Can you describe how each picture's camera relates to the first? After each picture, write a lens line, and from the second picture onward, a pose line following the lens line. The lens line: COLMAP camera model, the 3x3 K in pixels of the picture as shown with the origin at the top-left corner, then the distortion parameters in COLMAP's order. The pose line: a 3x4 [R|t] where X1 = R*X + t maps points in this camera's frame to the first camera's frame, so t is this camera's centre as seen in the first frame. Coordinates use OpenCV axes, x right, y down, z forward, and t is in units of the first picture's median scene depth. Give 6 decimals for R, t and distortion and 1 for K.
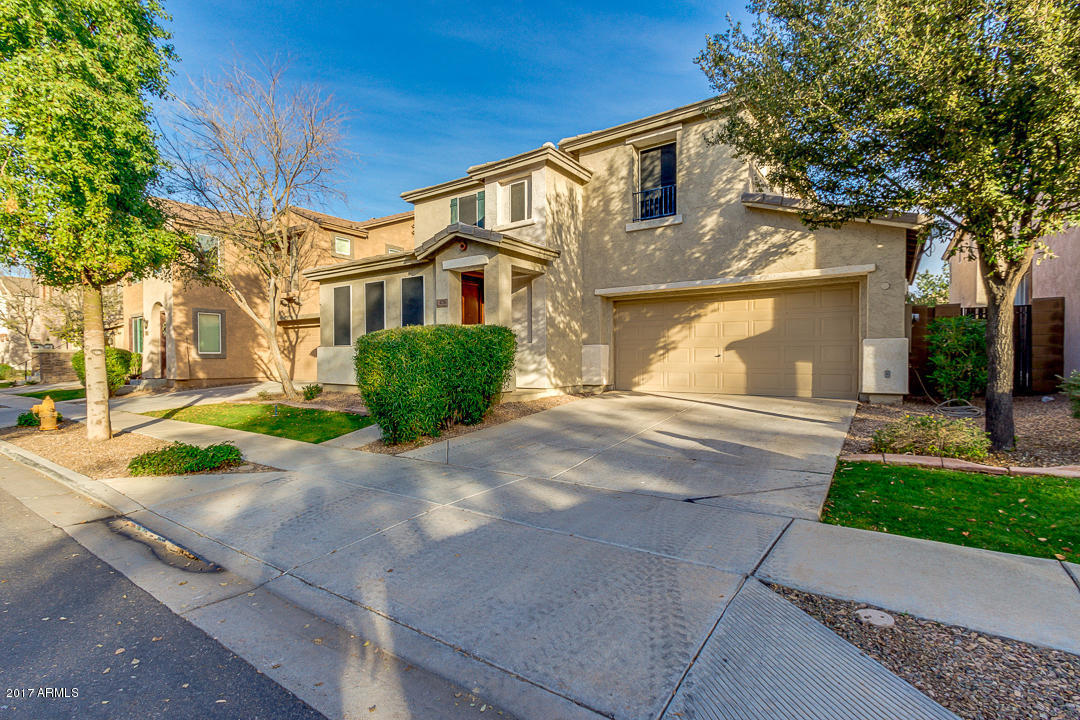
lens RADIAL K [[474.9, 0, 538.8], [0, 474.9, 363.9], [0, 0, 1]] dist [0.001676, 0.000298]
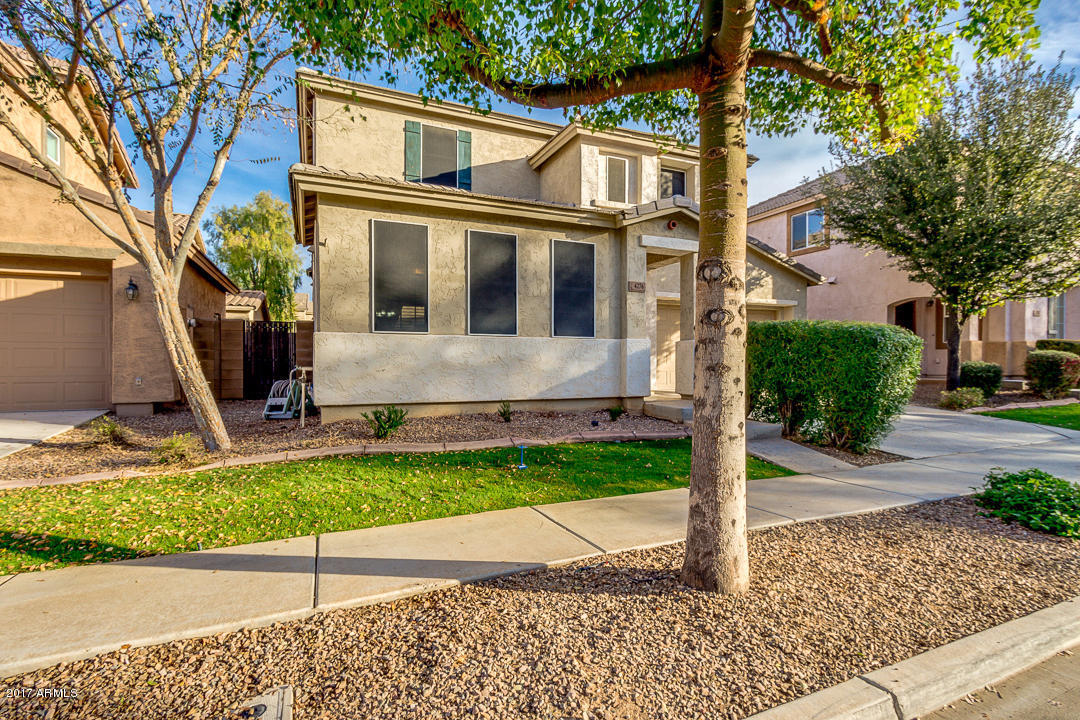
lens RADIAL K [[490.3, 0, 537.4], [0, 490.3, 365.8], [0, 0, 1]] dist [0.001837, -0.000698]
pose [[0.555765, -0.003708, 0.831331, -0.929904], [0.007489, 0.999972, -0.000546, 0.001211], [-0.831306, 0.006529, 0.555777, 0.657090]]
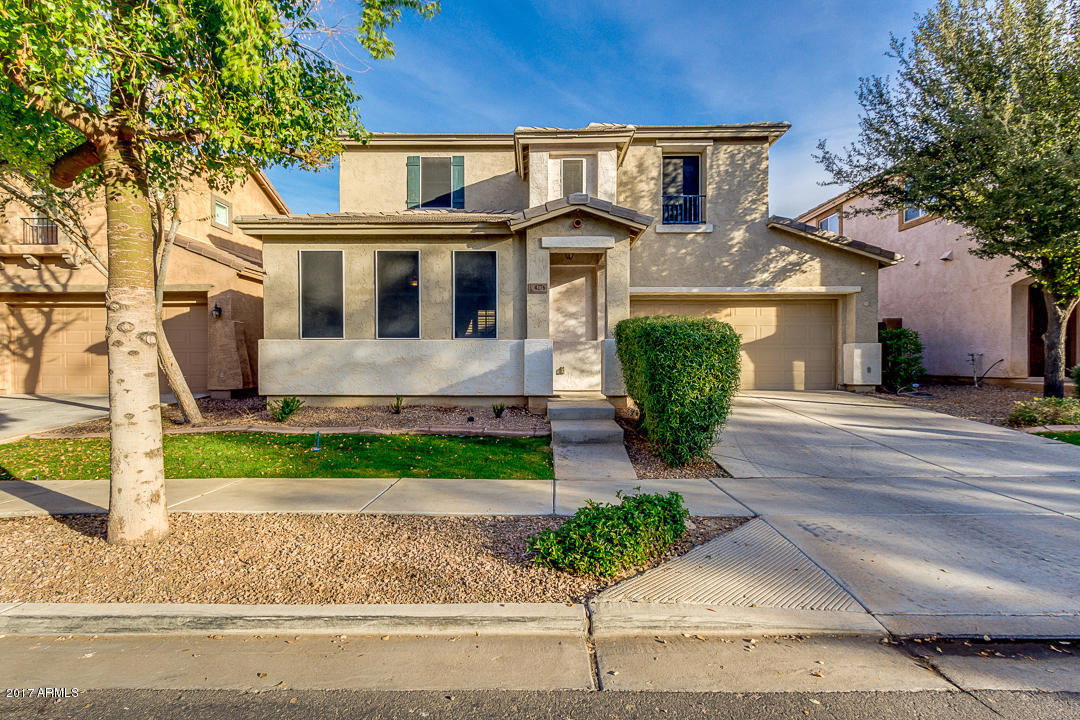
lens RADIAL K [[474.9, 0, 538.8], [0, 474.9, 363.9], [0, 0, 1]] dist [0.001676, 0.000298]
pose [[0.838539, -0.004241, 0.544826, -0.614622], [0.005106, 0.999987, -0.000075, -0.000254], [-0.544818, 0.002844, 0.838549, 0.309827]]
